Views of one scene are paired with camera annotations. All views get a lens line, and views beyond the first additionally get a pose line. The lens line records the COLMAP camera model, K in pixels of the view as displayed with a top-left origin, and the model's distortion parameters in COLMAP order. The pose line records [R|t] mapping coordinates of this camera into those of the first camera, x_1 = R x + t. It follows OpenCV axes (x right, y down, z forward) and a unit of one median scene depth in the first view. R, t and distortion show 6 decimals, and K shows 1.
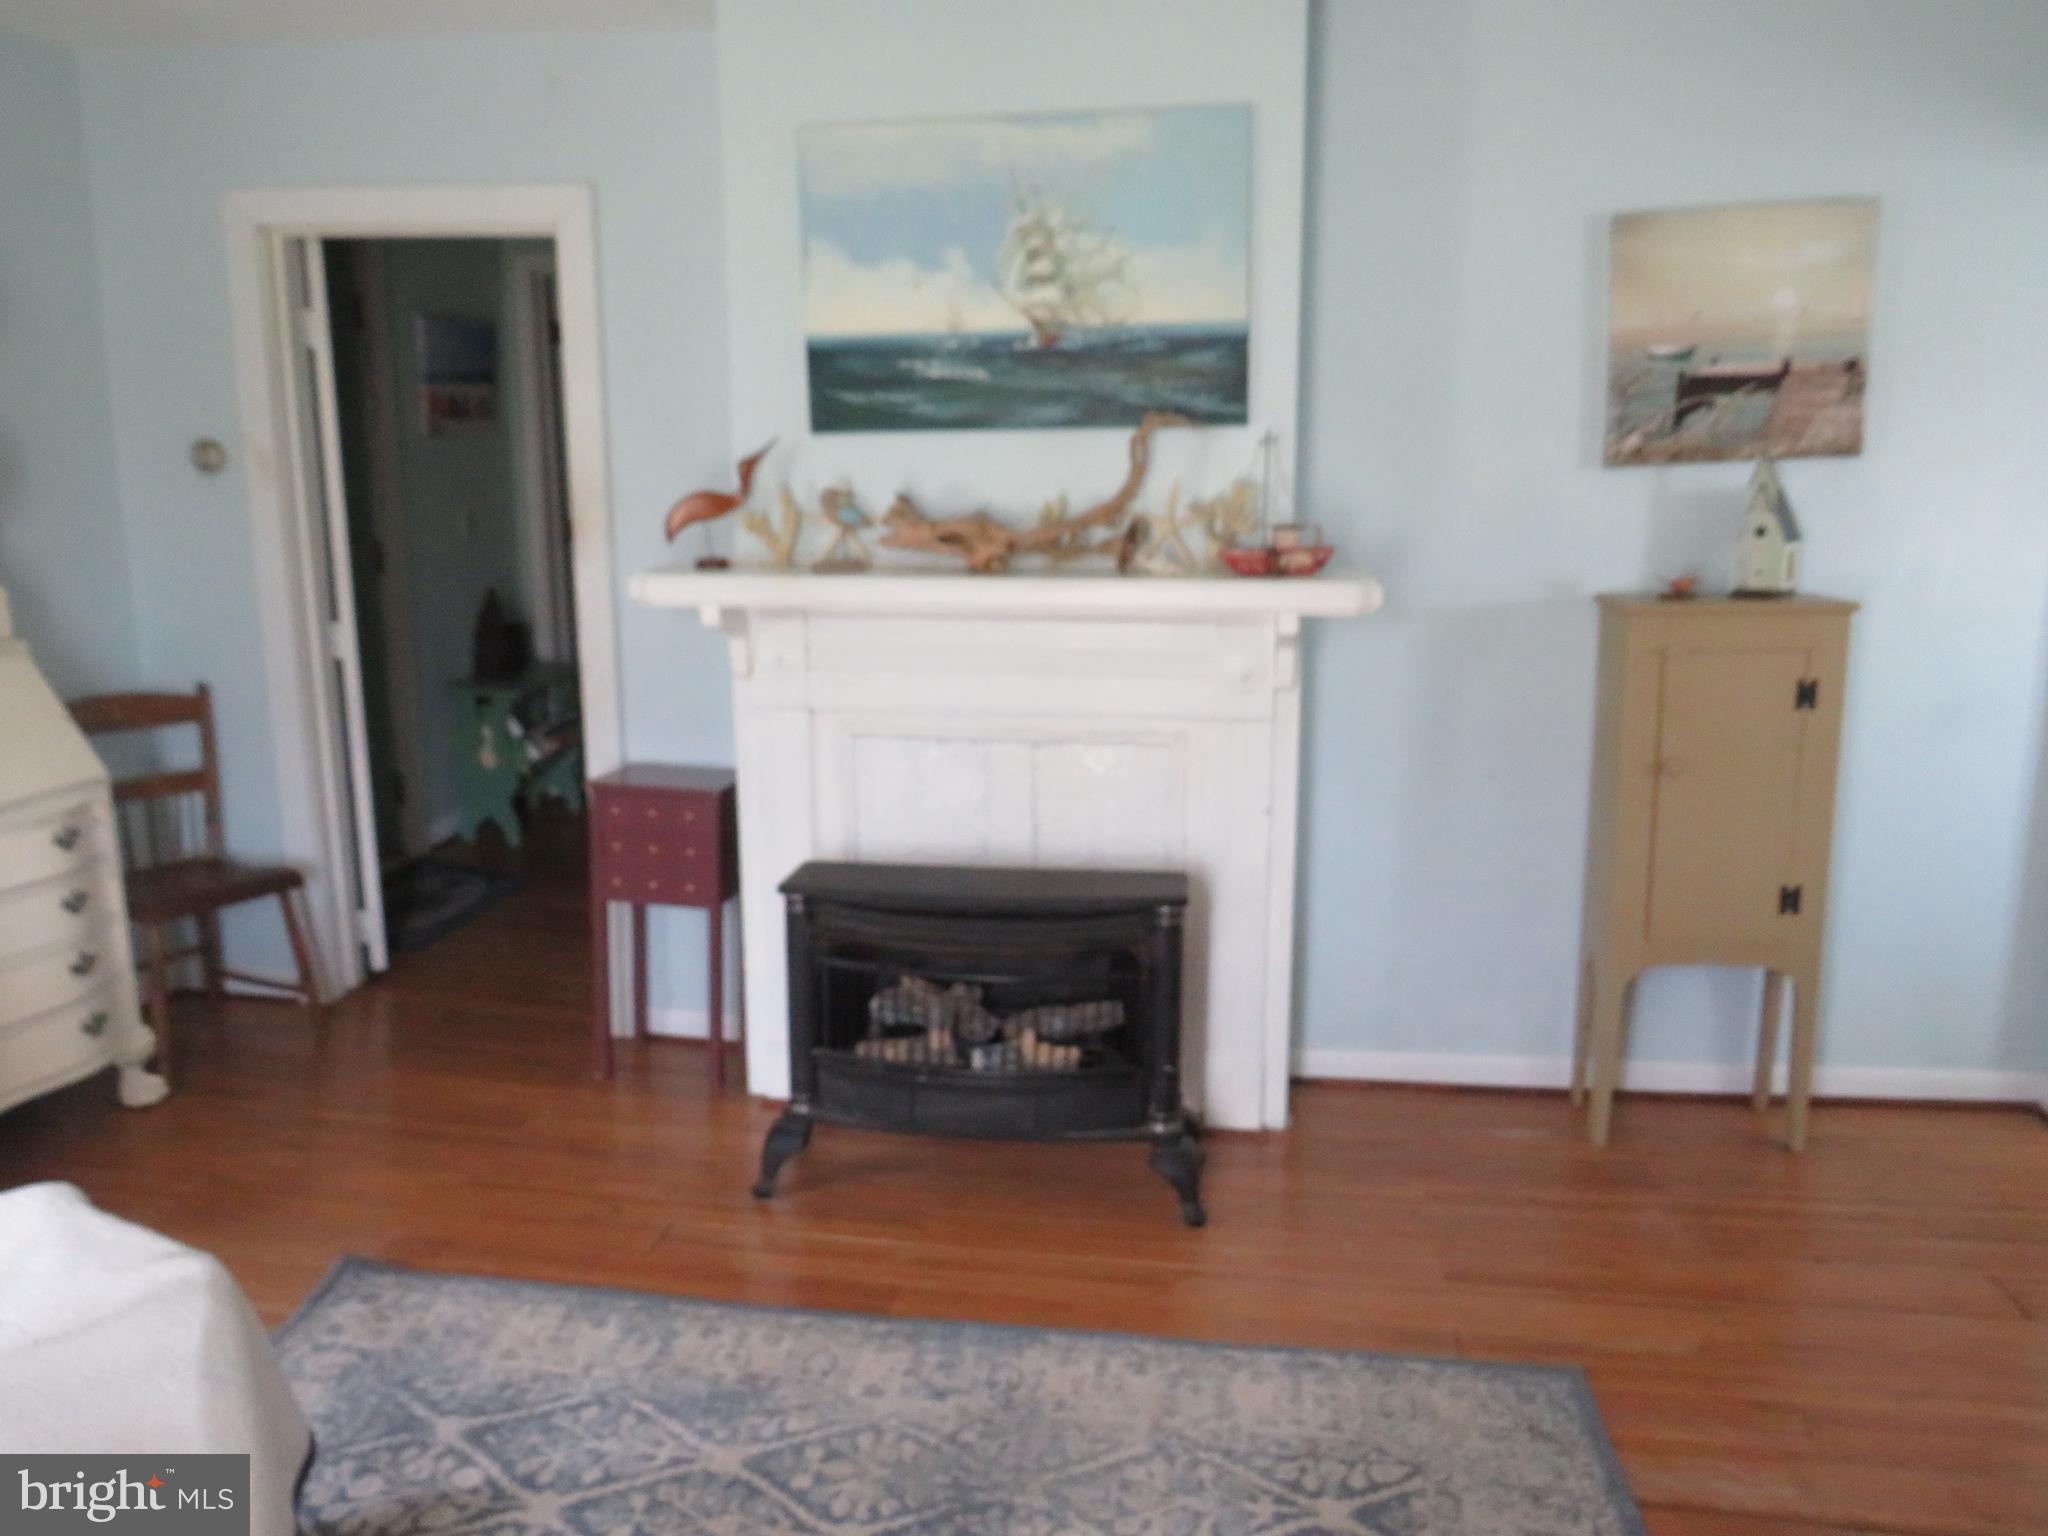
lens RADIAL K [[1422.9, 0, 964.7], [0, 1422.9, 744.1], [0, 0, 1]] dist [-0.010947, -0.006502]
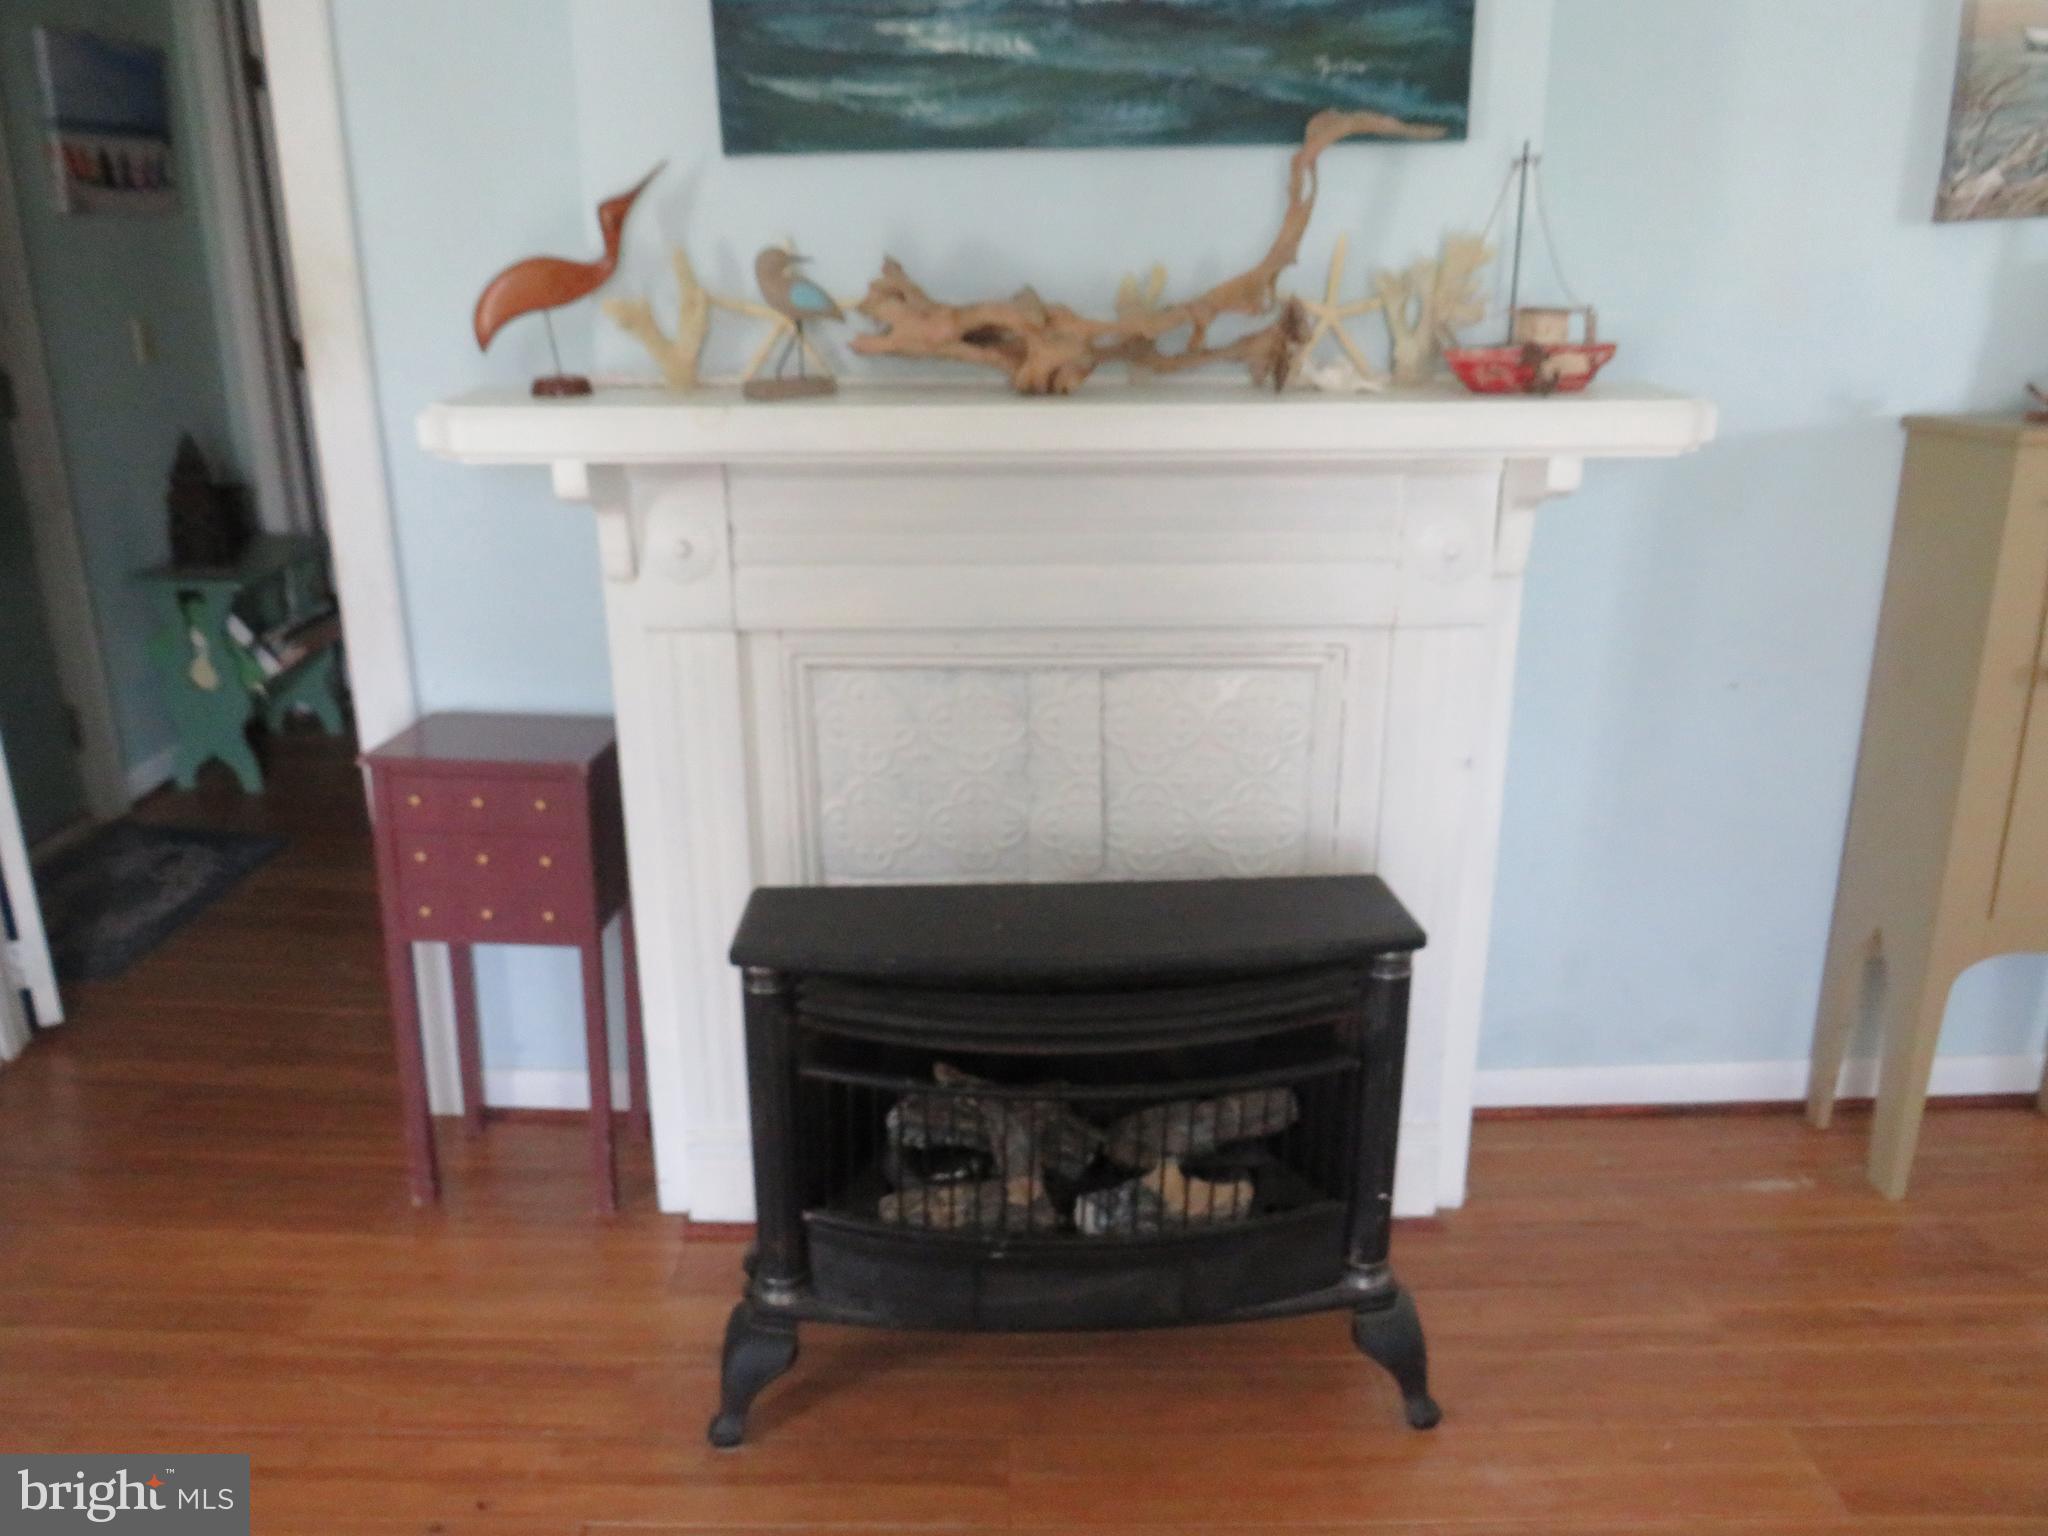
lens RADIAL K [[1422.9, 0, 964.7], [0, 1422.9, 744.1], [0, 0, 1]] dist [-0.010947, -0.006502]
pose [[0.987130, -0.051419, 0.151428, -0.111531], [0.033977, 0.992715, 0.115598, -0.044065], [-0.156269, -0.108966, 0.981686, 0.393502]]
